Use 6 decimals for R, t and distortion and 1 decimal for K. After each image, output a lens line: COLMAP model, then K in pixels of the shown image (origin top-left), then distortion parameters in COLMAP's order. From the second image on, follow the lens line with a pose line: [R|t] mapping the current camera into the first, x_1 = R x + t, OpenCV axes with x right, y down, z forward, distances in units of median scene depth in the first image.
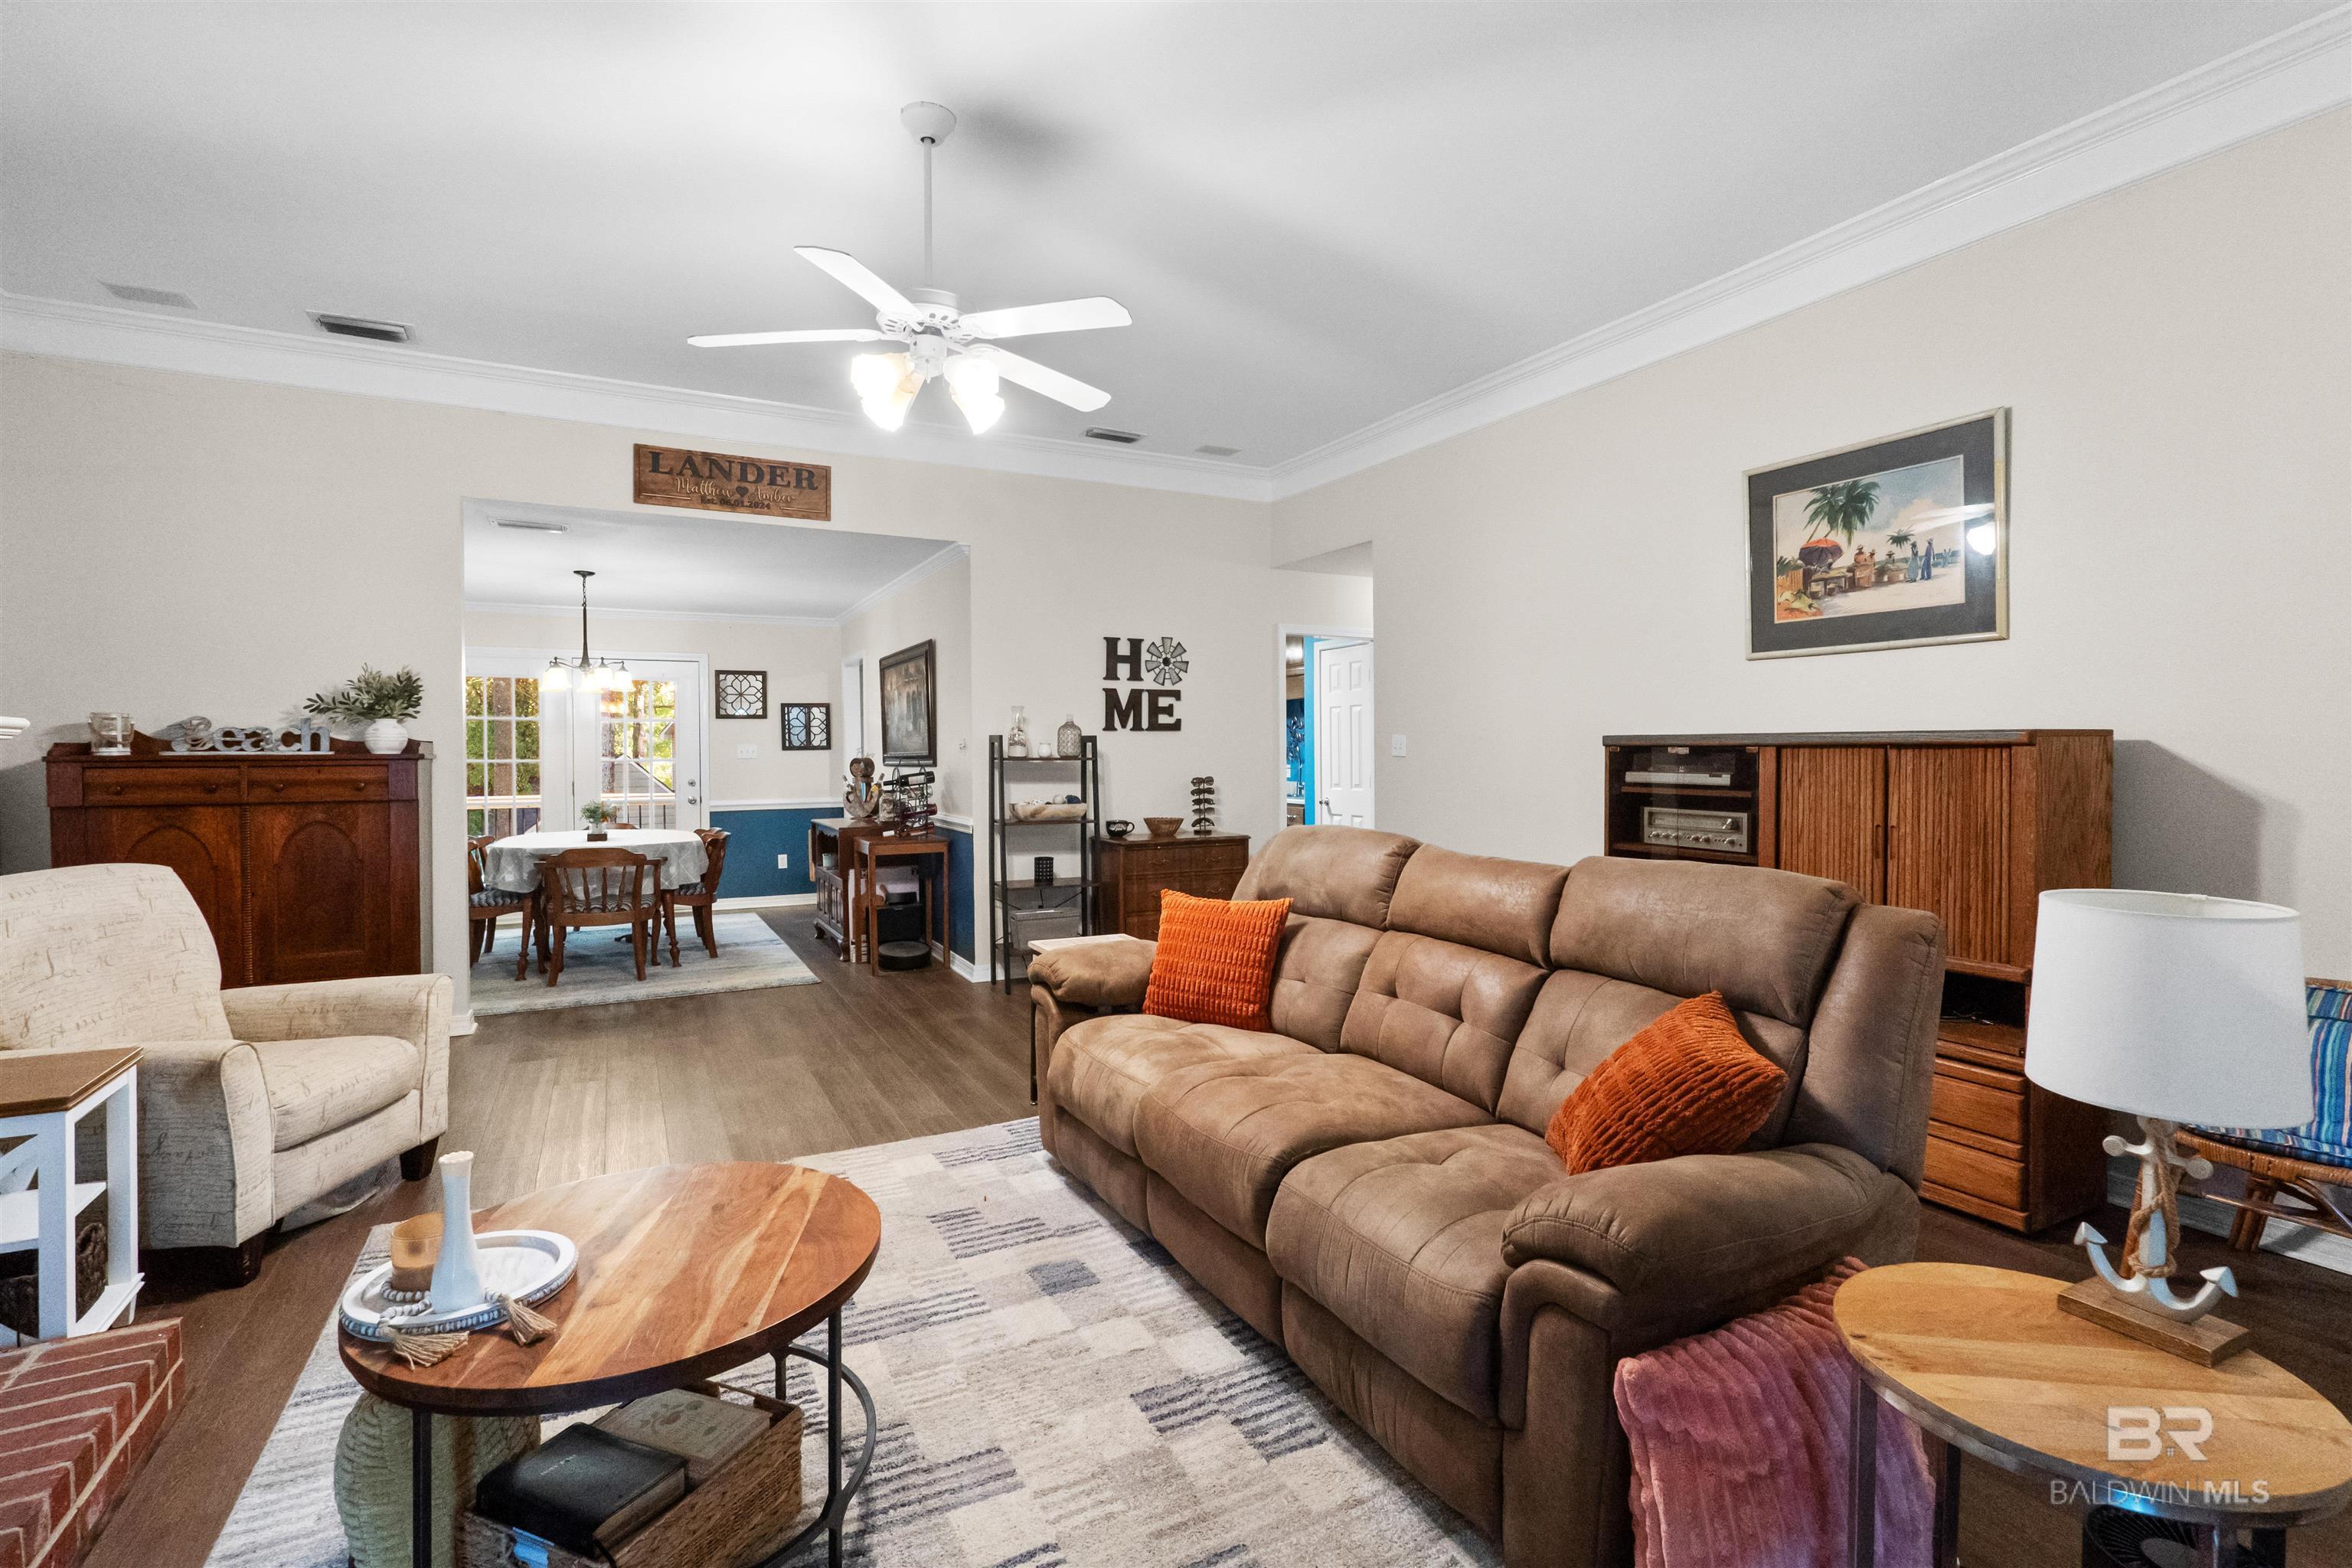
lens RADIAL K [[1086.3, 0, 1185.7], [0, 1086.3, 753.6], [0, 0, 1]] dist [-0.004049, -0.000262]
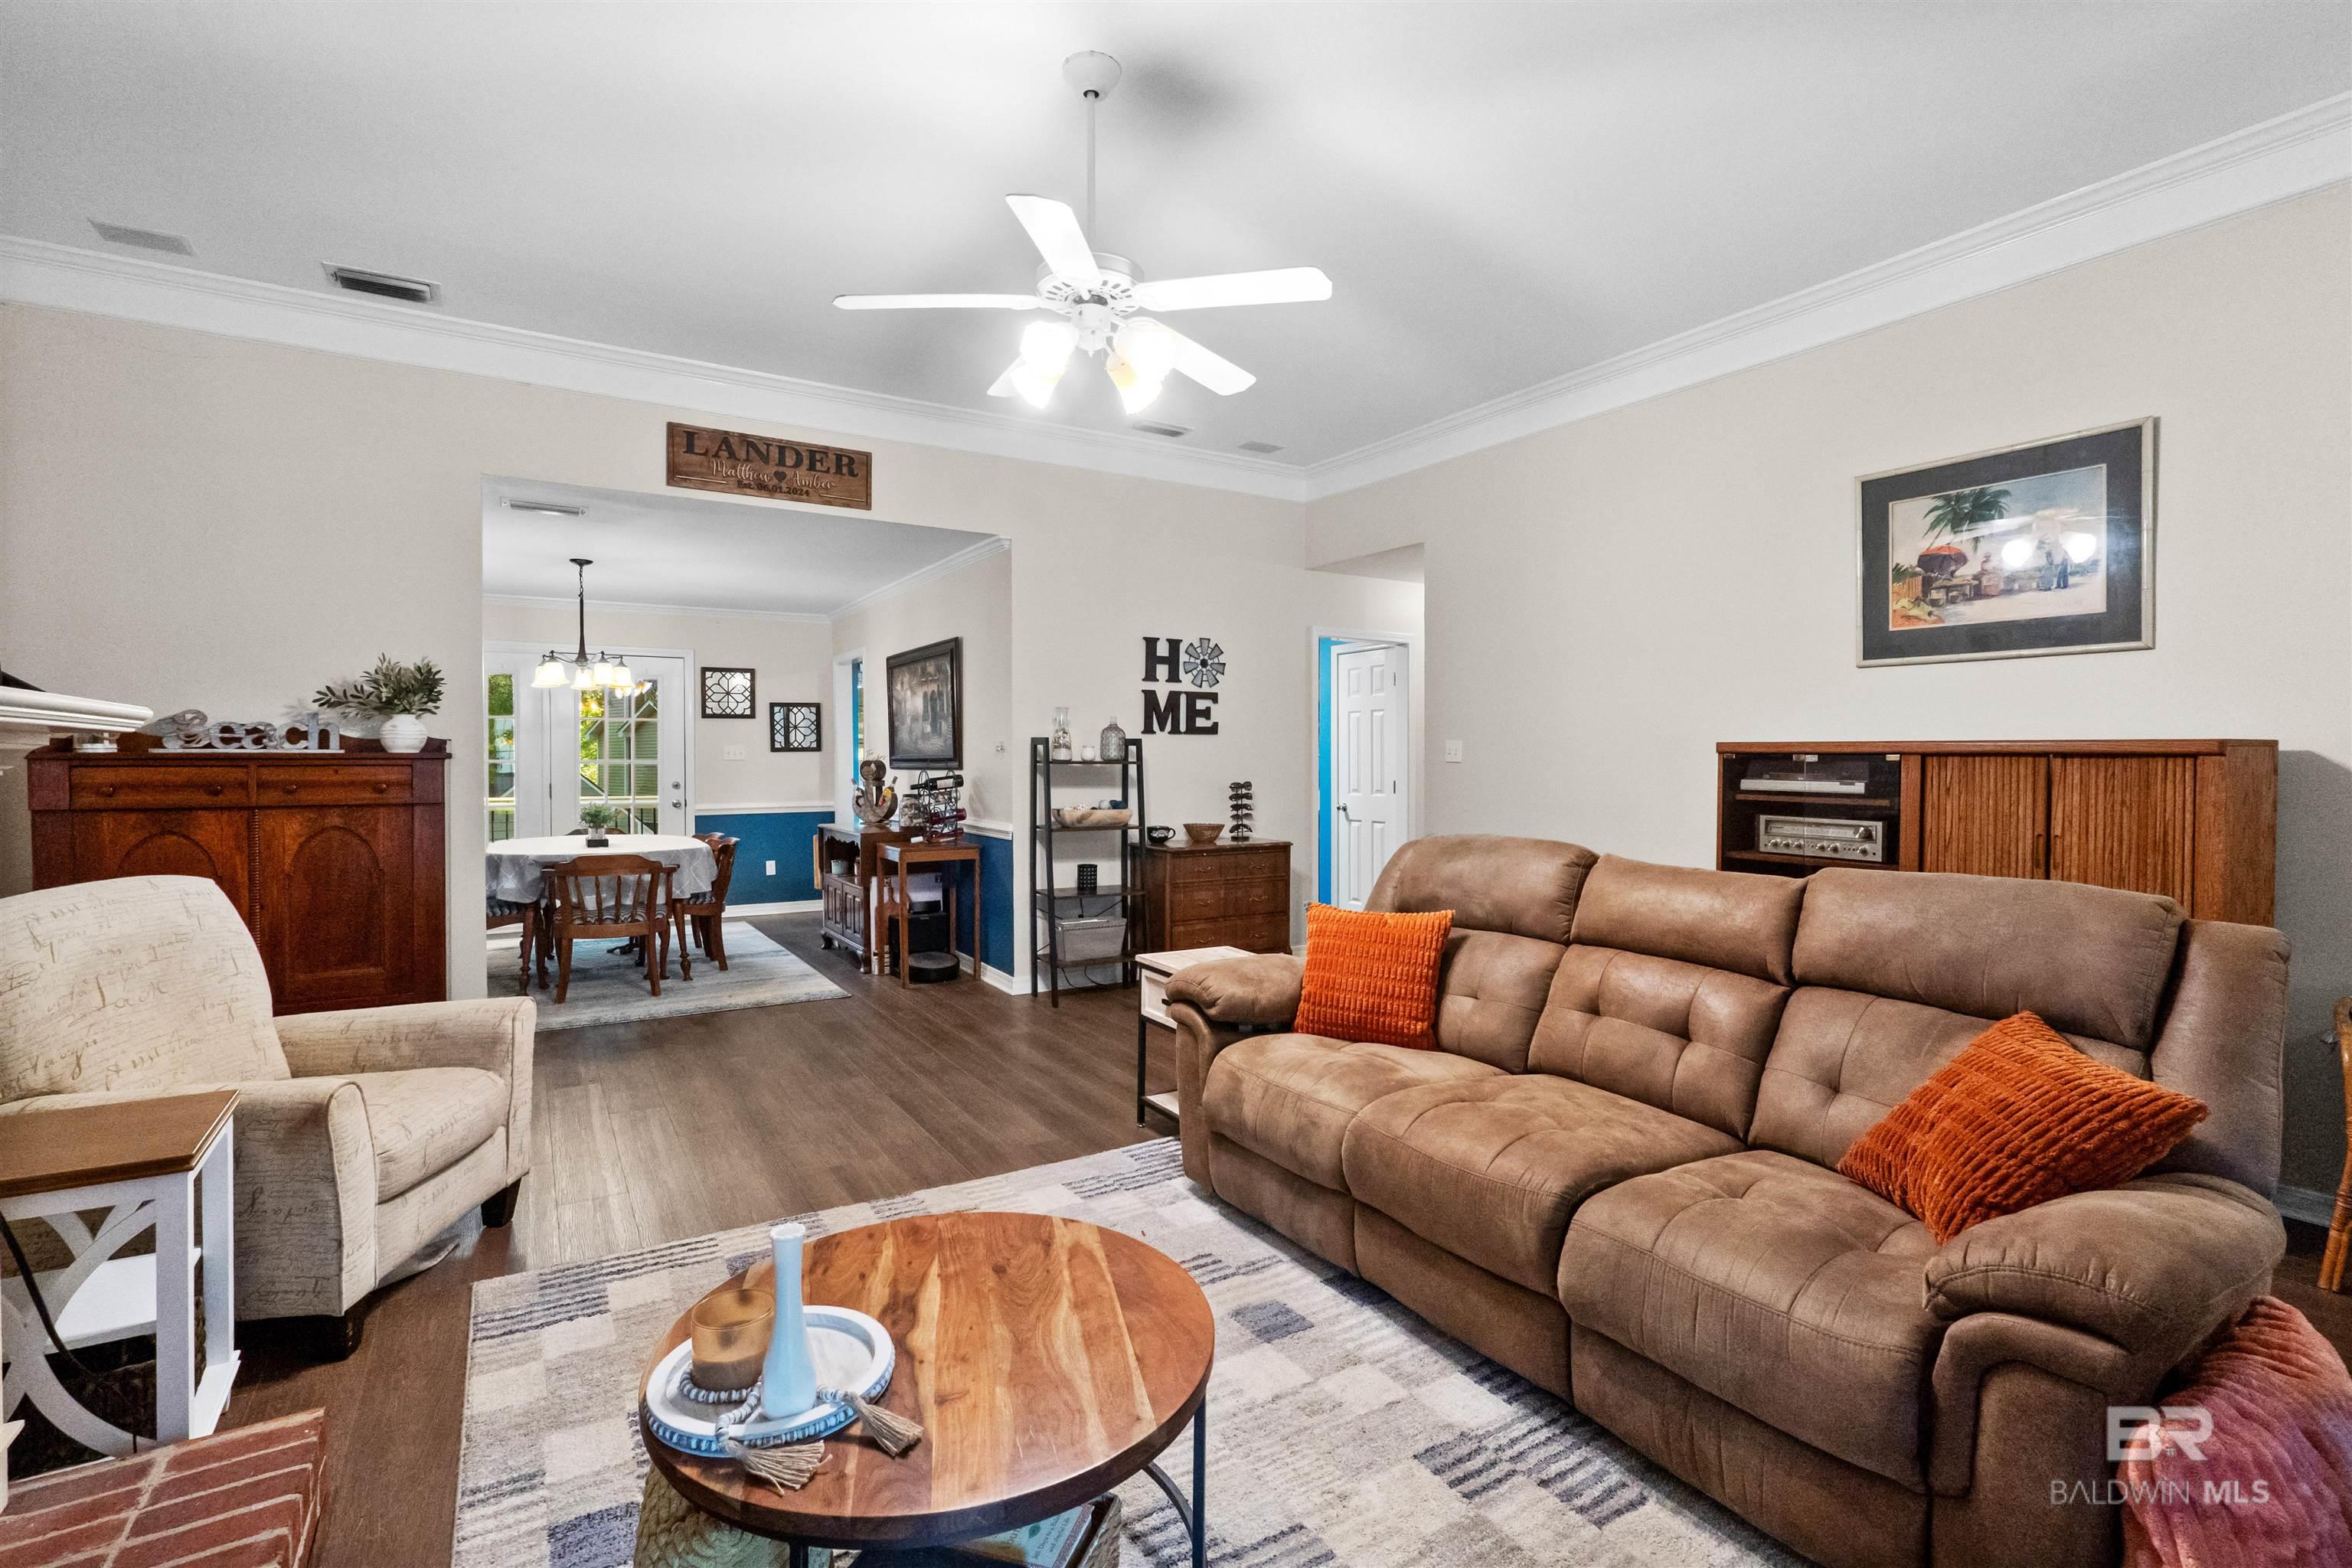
lens RADIAL K [[1081.8, 0, 1183.4], [0, 1081.8, 761.9], [0, 0, 1]] dist [-0.004002, -0.000375]
pose [[0.997701, 0.006001, 0.067502, -0.148654], [-0.006250, 0.999974, 0.003481, 0.000688], [-0.067479, -0.003895, 0.997713, 0.049265]]
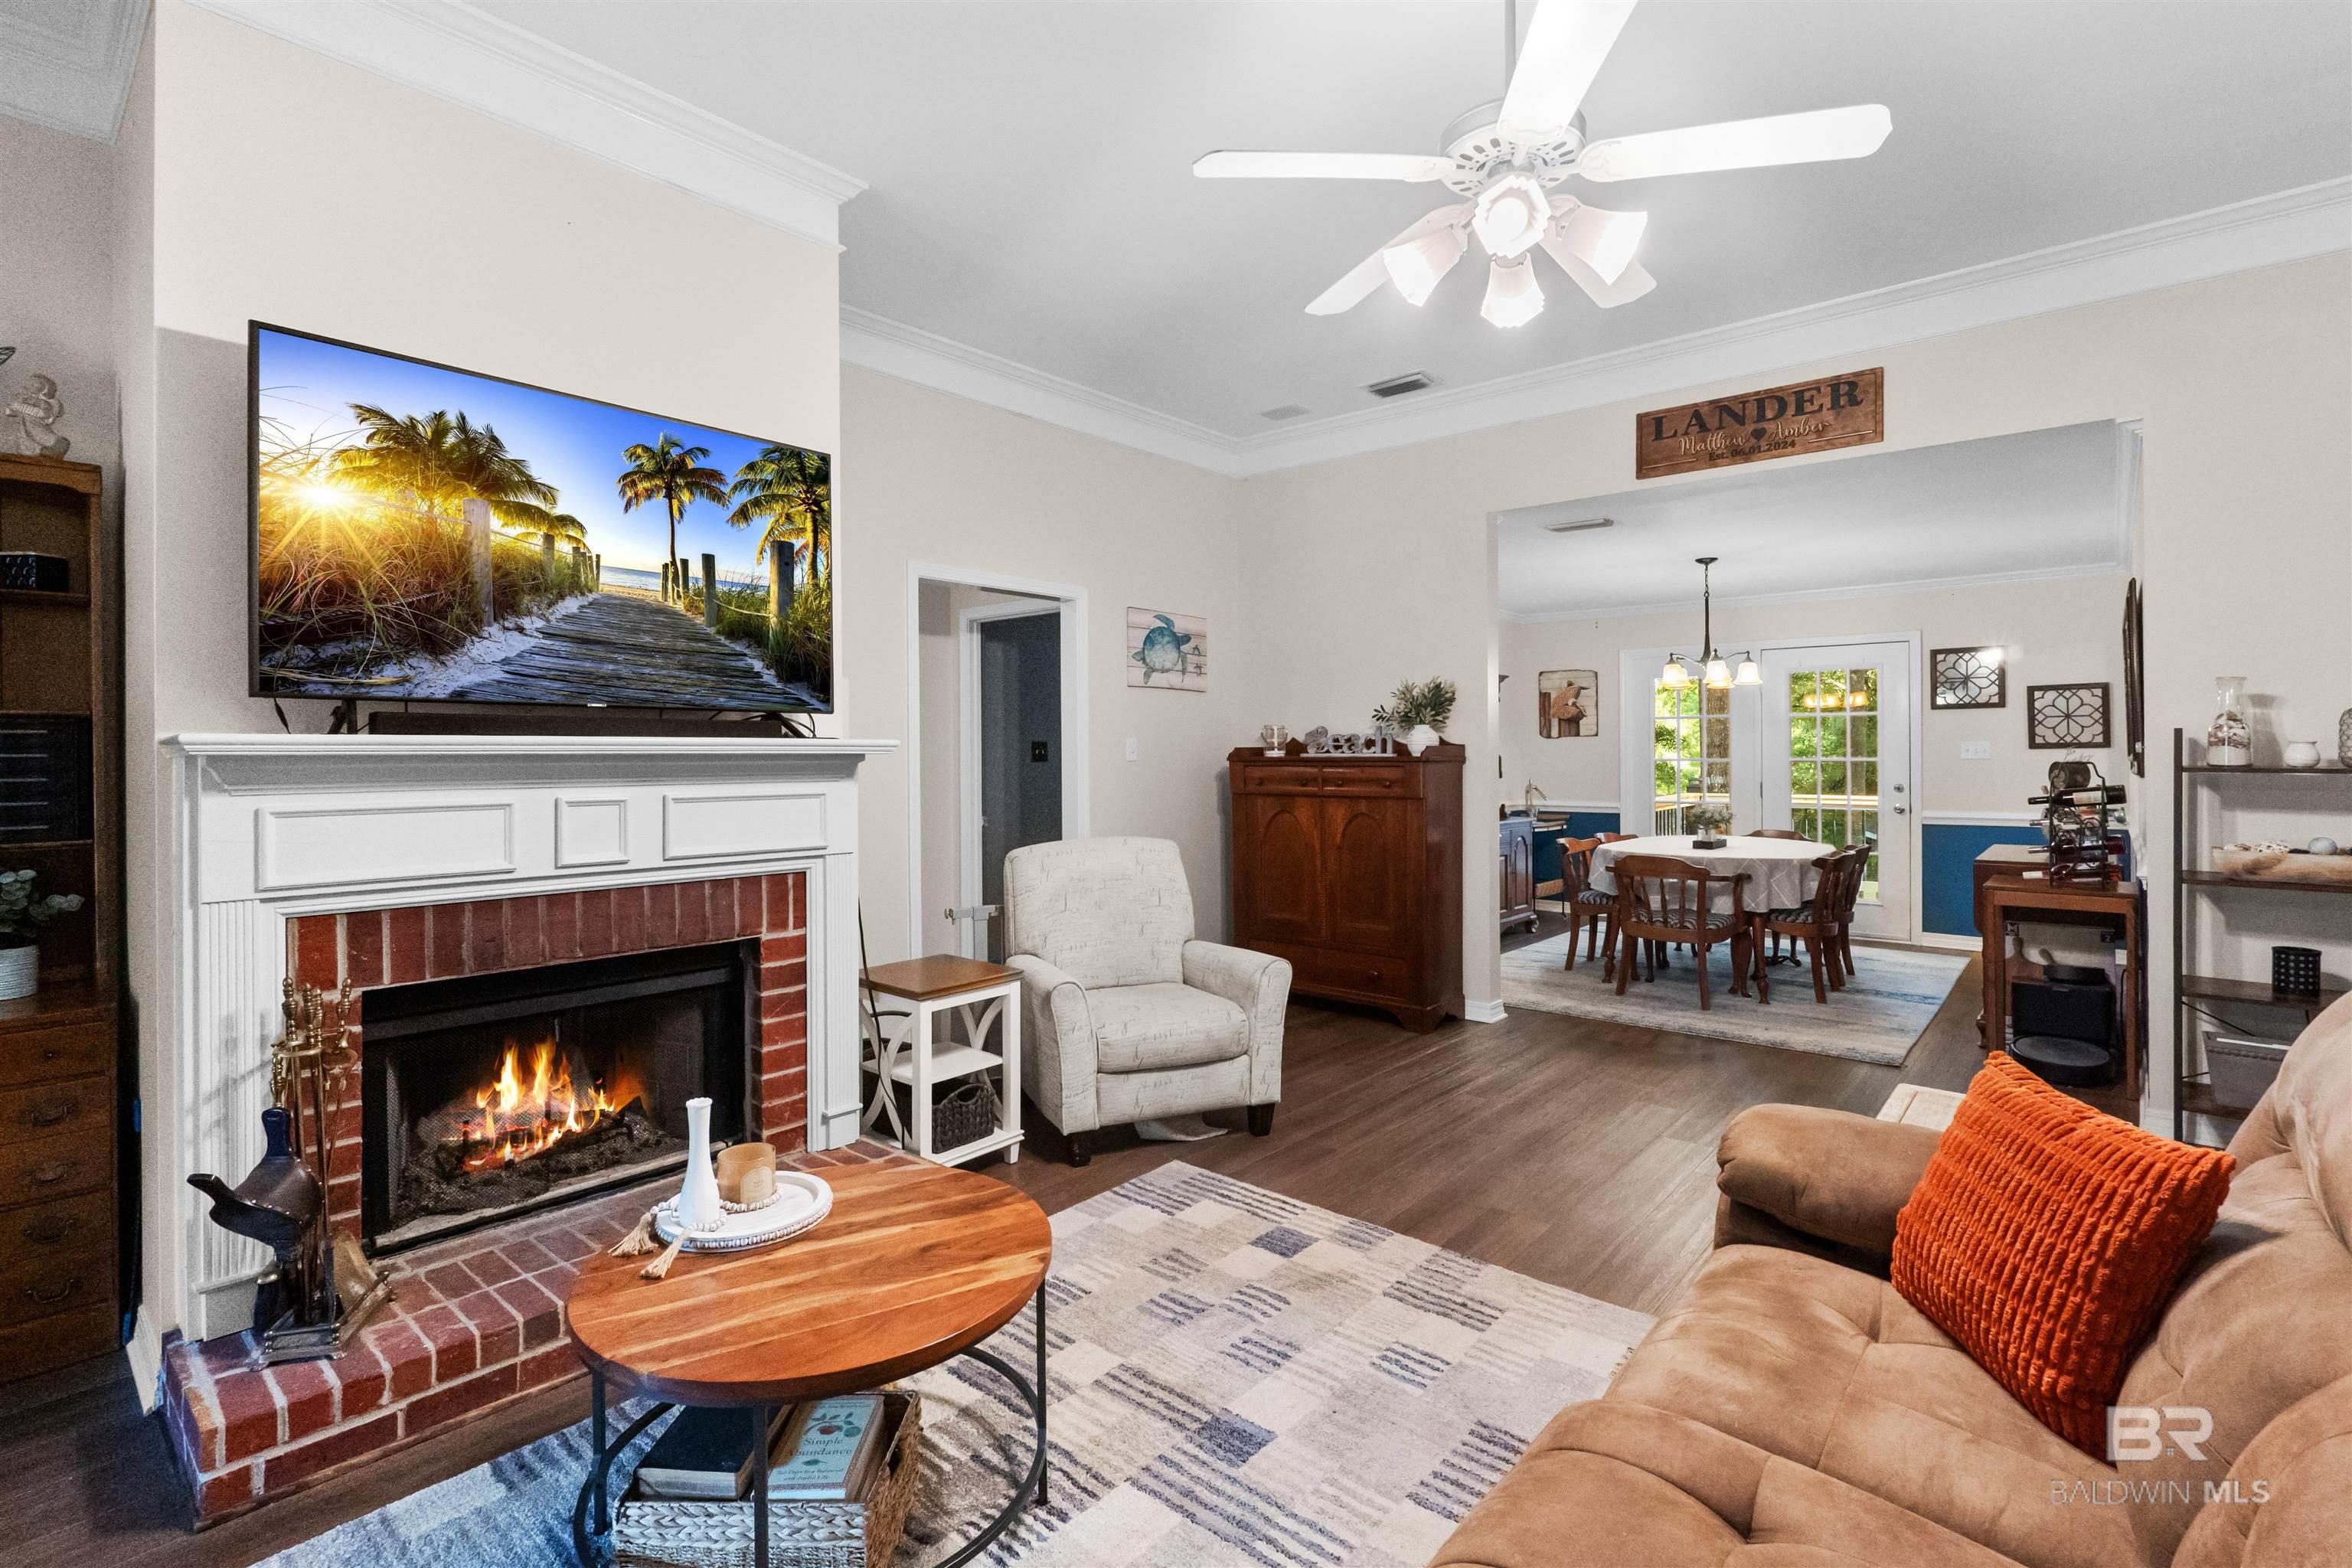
lens RADIAL K [[1086.3, 0, 1185.7], [0, 1086.3, 753.6], [0, 0, 1]] dist [-0.004049, -0.000262]
pose [[0.364111, 0.005352, -0.931340, 0.233432], [0.001278, 0.999980, 0.006246, -0.010385], [0.931355, -0.003464, 0.364096, 0.372905]]
